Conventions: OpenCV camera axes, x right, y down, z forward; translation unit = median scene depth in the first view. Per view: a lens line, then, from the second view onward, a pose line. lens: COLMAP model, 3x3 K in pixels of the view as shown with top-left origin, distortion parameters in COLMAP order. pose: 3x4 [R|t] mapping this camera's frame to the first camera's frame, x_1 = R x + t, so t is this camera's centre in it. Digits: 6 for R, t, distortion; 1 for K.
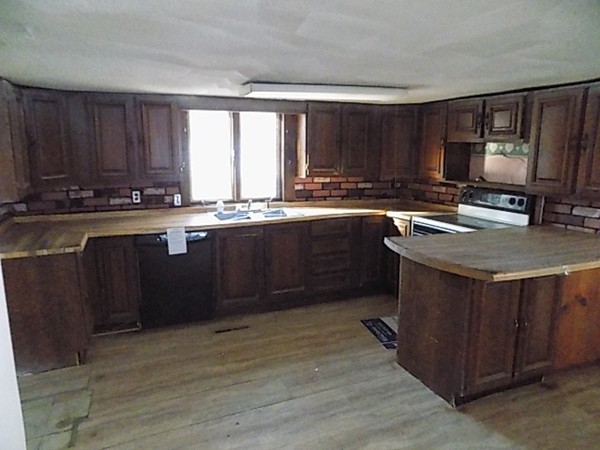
lens RADIAL K [[419.7, 0, 298.2], [0, 419.7, 220.0], [0, 0, 1]] dist [-0.012357, 0.037169]
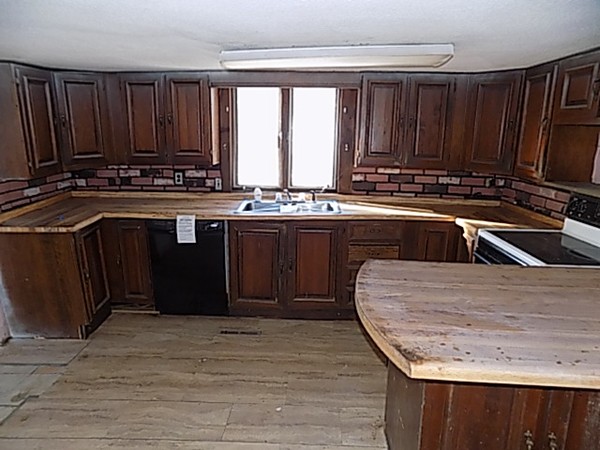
lens RADIAL K [[419.7, 0, 293.6], [0, 419.7, 220.8], [0, 0, 1]] dist [-0.012357, 0.037169]
pose [[0.908520, 0.101321, -0.405372, 0.282085], [-0.080744, 0.994440, 0.067591, -0.047541], [0.409966, -0.028677, 0.911650, 0.224126]]
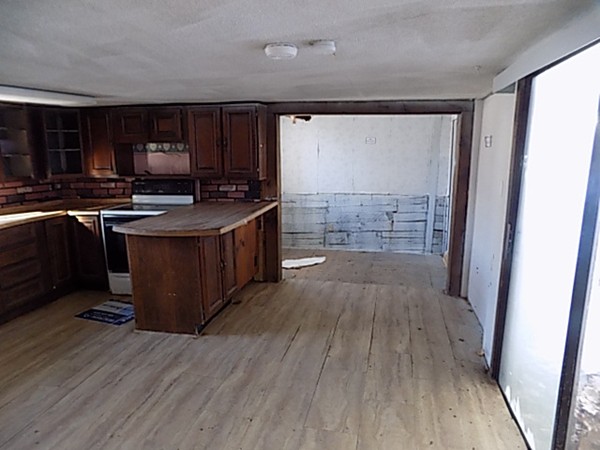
lens RADIAL K [[419.7, 0, 296.6], [0, 419.7, 219.6], [0, 0, 1]] dist [-0.012357, 0.037169]
pose [[0.594605, -0.164406, 0.787029, -0.305535], [0.161343, 0.983358, 0.083523, 0.005593], [-0.787663, 0.077318, 0.611235, -0.087381]]
